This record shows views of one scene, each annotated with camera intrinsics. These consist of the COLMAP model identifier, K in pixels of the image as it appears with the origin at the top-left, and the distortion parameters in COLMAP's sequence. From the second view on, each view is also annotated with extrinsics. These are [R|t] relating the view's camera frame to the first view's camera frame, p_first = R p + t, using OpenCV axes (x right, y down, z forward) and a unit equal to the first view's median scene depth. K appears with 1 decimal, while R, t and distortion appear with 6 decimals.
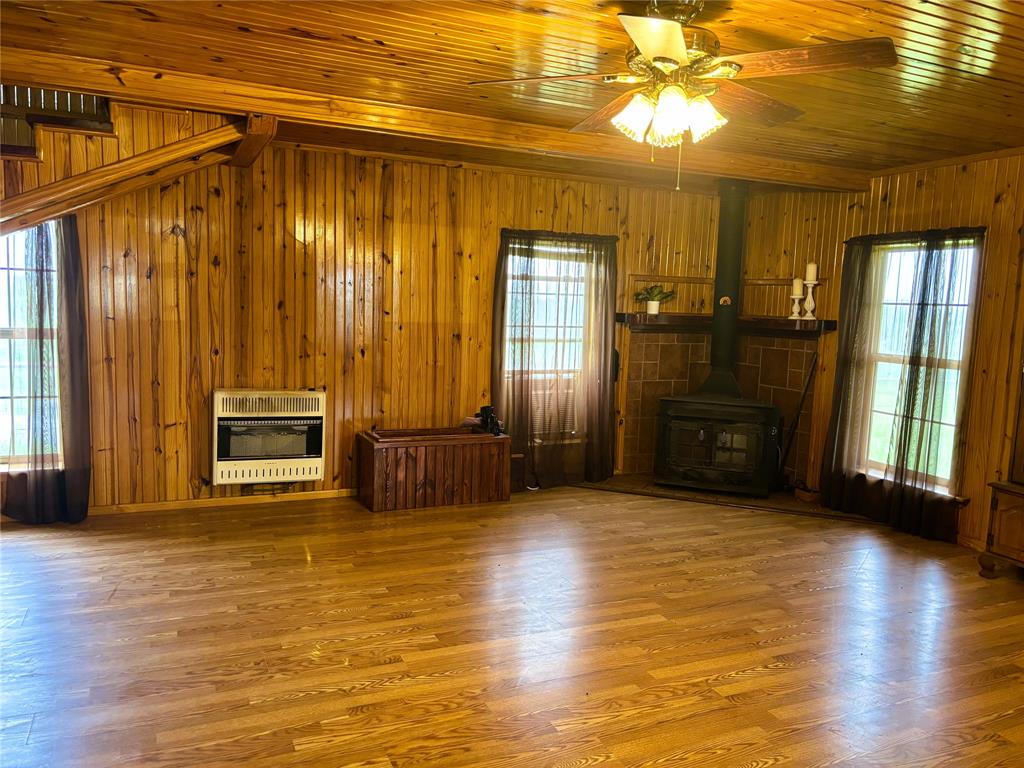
lens RADIAL K [[776.1, 0, 512.3], [0, 776.1, 382.6], [0, 0, 1]] dist [0.021351, -0.003894]
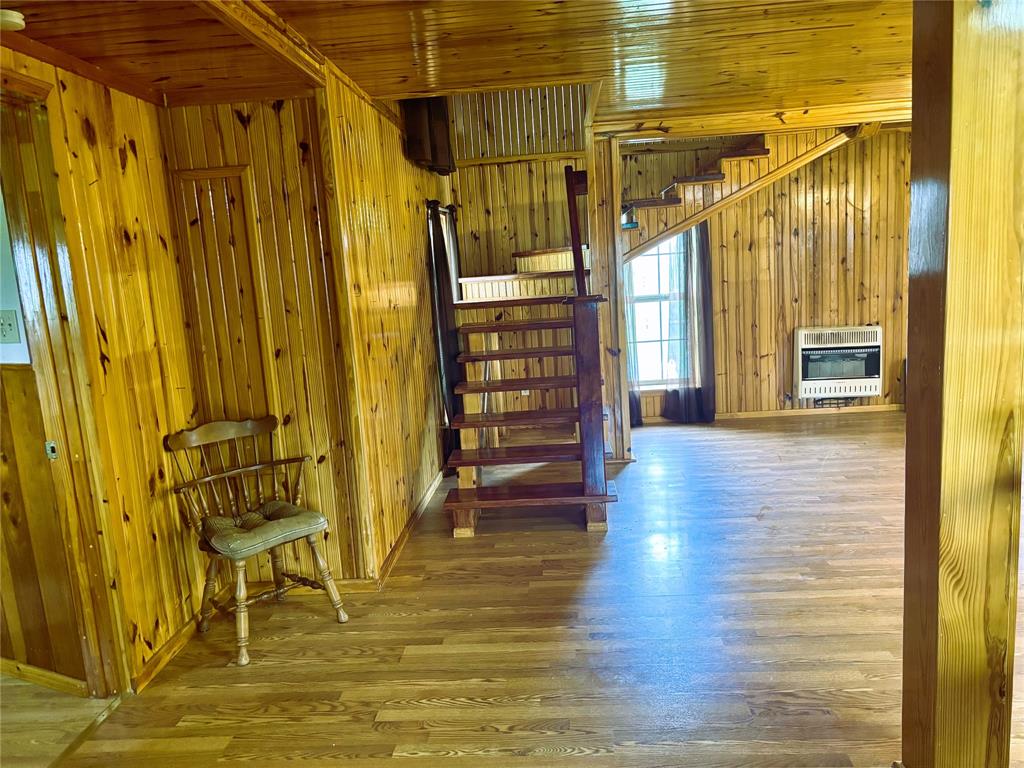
lens RADIAL K [[776.1, 0, 513.1], [0, 776.1, 393.7], [0, 0, 1]] dist [0.021351, -0.003894]
pose [[0.878849, -0.017524, -0.476778, -0.171086], [0.049342, 0.997305, 0.054297, 0.024281], [0.474541, -0.071244, 0.877345, -0.425821]]
